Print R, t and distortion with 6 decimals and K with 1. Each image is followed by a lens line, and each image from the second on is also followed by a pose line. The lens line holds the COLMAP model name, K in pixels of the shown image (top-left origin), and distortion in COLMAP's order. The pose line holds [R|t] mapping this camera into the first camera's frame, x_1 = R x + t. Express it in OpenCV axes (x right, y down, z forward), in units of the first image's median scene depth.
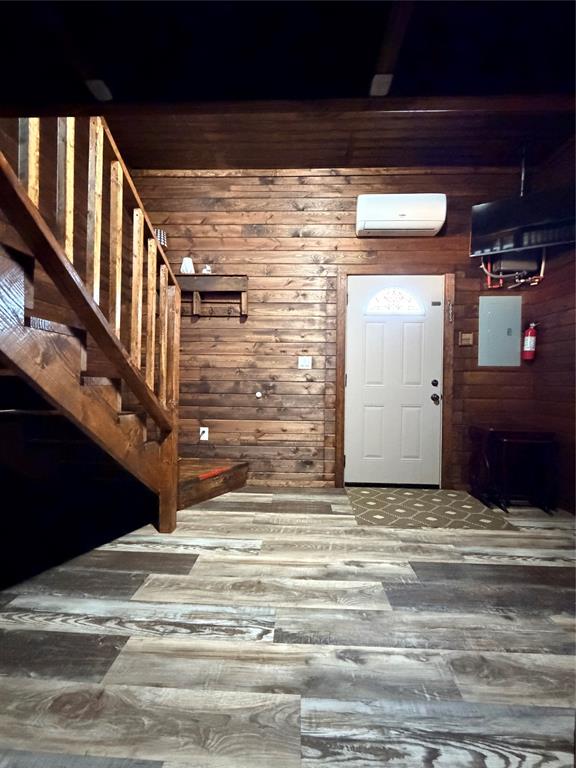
lens RADIAL K [[306.0, 0, 287.5], [0, 306.0, 382.5], [0, 0, 1]] dist [-0.001031, 0.000193]
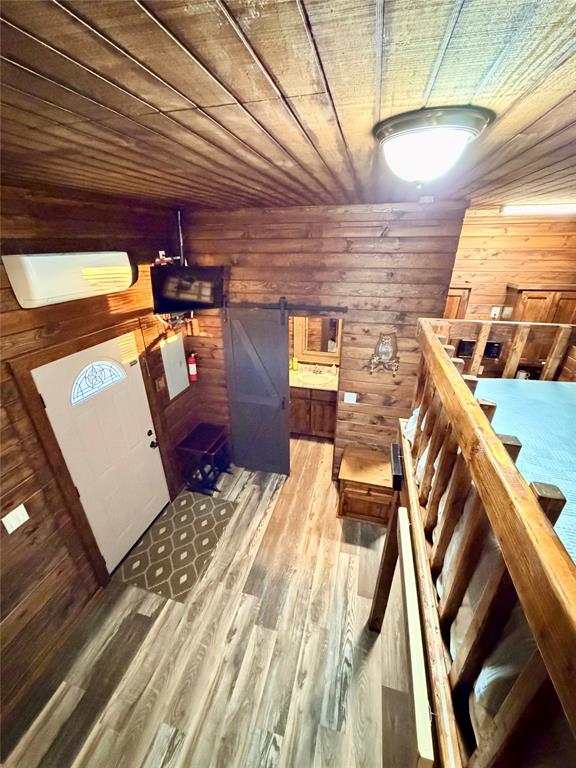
lens RADIAL K [[306.0, 0, 288.7], [0, 306.0, 382.0], [0, 0, 1]] dist [-0.001031, 0.000193]
pose [[0.215433, -0.421251, 0.880986, -0.335990], [0.019540, 0.903849, 0.427405, -0.745592], [-0.976323, -0.074862, 0.202950, 0.411181]]
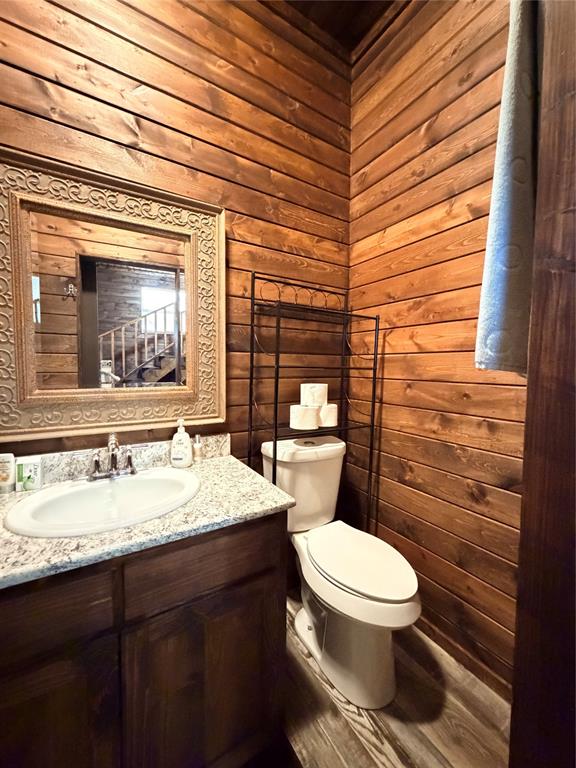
lens RADIAL K [[306.0, 0, 289.7], [0, 306.0, 383.2], [0, 0, 1]] dist [-0.001031, 0.000193]
pose [[-0.559661, -0.059034, 0.826616, 0.951516], [-0.006153, 0.997728, 0.067088, -0.121094], [-0.828699, 0.032461, -0.558753, 0.671855]]
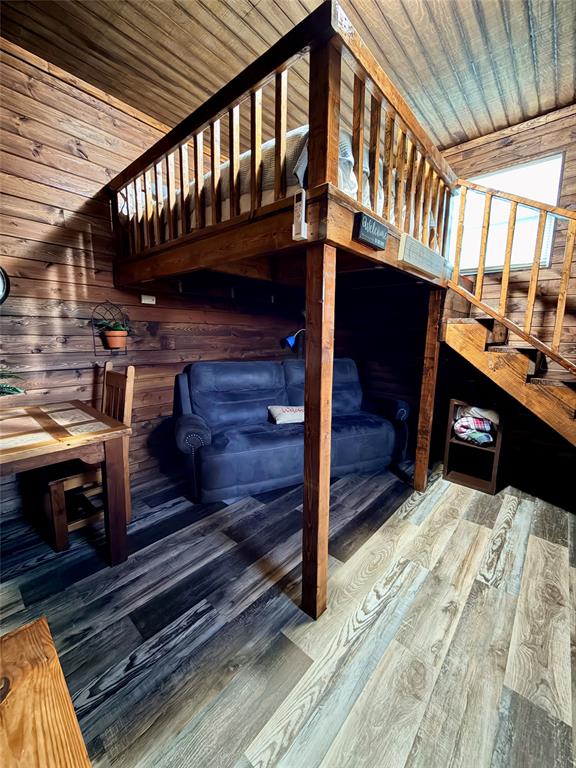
lens RADIAL K [[306.0, 0, 288.5], [0, 306.0, 382.3], [0, 0, 1]] dist [-0.001031, 0.000193]
pose [[-0.636308, 0.098584, -0.765110, 0.760397], [-0.029355, 0.987988, 0.151715, -0.112850], [0.770876, 0.118997, -0.625771, 0.573790]]
